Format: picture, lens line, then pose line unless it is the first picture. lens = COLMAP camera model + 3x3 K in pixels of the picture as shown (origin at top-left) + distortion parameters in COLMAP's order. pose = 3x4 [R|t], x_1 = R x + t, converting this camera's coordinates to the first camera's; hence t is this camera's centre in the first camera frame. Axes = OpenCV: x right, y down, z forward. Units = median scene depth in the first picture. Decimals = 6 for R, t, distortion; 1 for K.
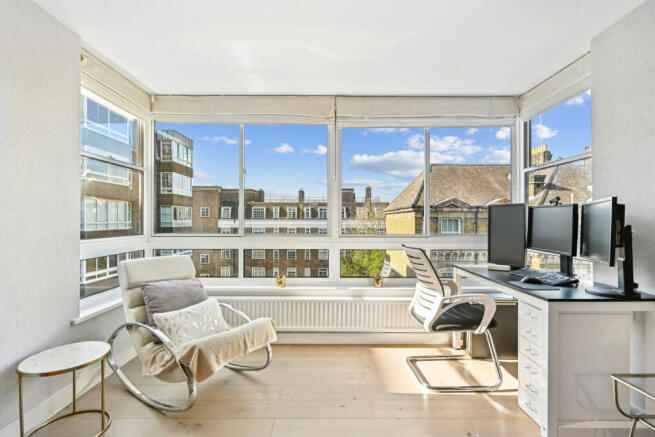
lens RADIAL K [[317.0, 0, 327.5], [0, 317.0, 218.5], [0, 0, 1]] dist [0.000169, 0.000006]
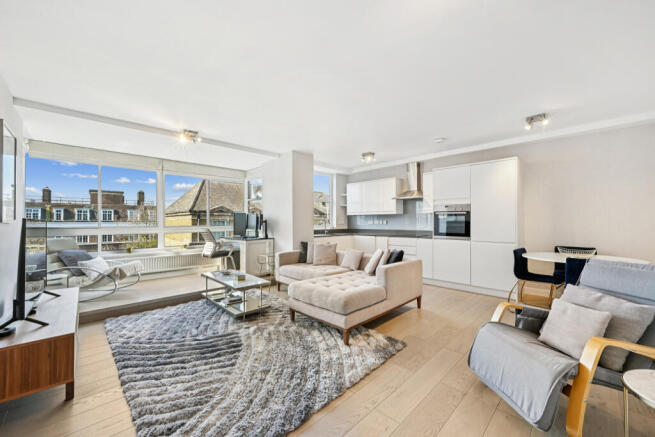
lens RADIAL K [[256.5, 0, 327.5], [0, 256.5, 218.5], [0, 0, 1]] dist [-0.001545, -0.000095]
pose [[0.718260, 0.004131, 0.695762, -0.058570], [0.002543, 0.999960, -0.008561, 0.003076], [-0.695770, 0.007918, 0.718221, -0.153275]]
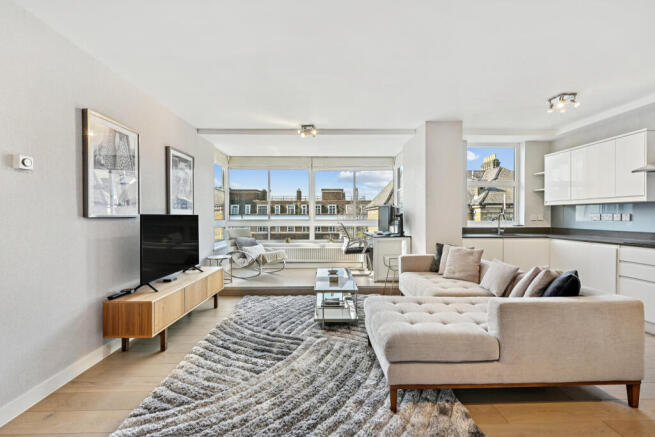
lens RADIAL K [[282.6, 0, 327.5], [0, 282.6, 218.5], [0, 0, 1]] dist [0.000858, 0.000374]
pose [[0.999839, -0.004513, 0.017341, 0.015900], [0.004269, 0.999891, 0.014099, 0.002512], [-0.017403, -0.014023, 0.999750, -0.157044]]
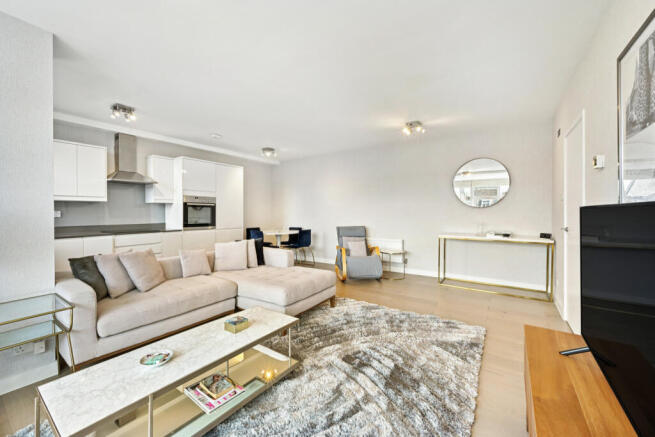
lens RADIAL K [[256.5, 0, 327.5], [0, 256.5, 218.5], [0, 0, 1]] dist [-0.001545, -0.000095]
pose [[-0.820772, -0.018439, 0.570958, -0.055908], [-0.001294, 0.999536, 0.030420, 0.002337], [-0.571254, 0.024229, -0.820416, 0.075963]]
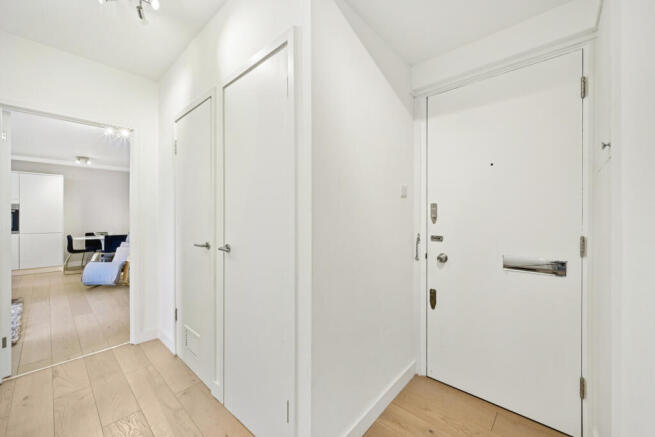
lens RADIAL K [[256.5, 0, 327.5], [0, 256.5, 218.5], [0, 0, 1]] dist [-0.001545, -0.000095]
pose [[-0.742255, -0.005228, 0.670097, -0.251335], [0.000040, 0.999969, 0.007846, 0.002055], [-0.670117, 0.005851, -0.742232, -0.096058]]
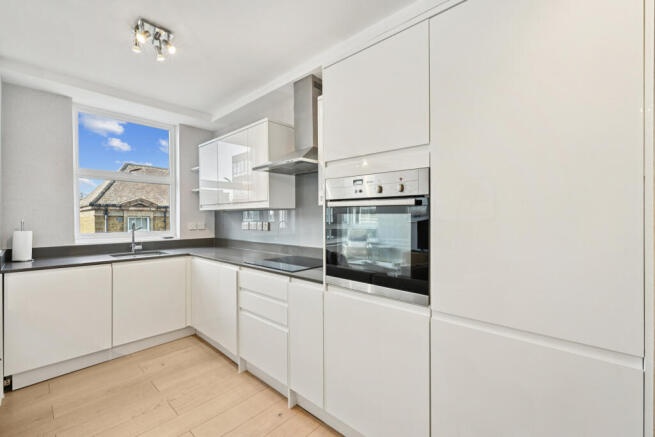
lens RADIAL K [[283.6, 0, 327.5], [0, 283.6, 218.5], [0, 0, 1]] dist [-0.012043, -0.000032]
pose [[0.680900, -0.004807, 0.732361, 0.127134], [0.000994, 0.999984, 0.005639, -0.000141], [-0.732376, -0.003112, 0.680893, -0.105203]]
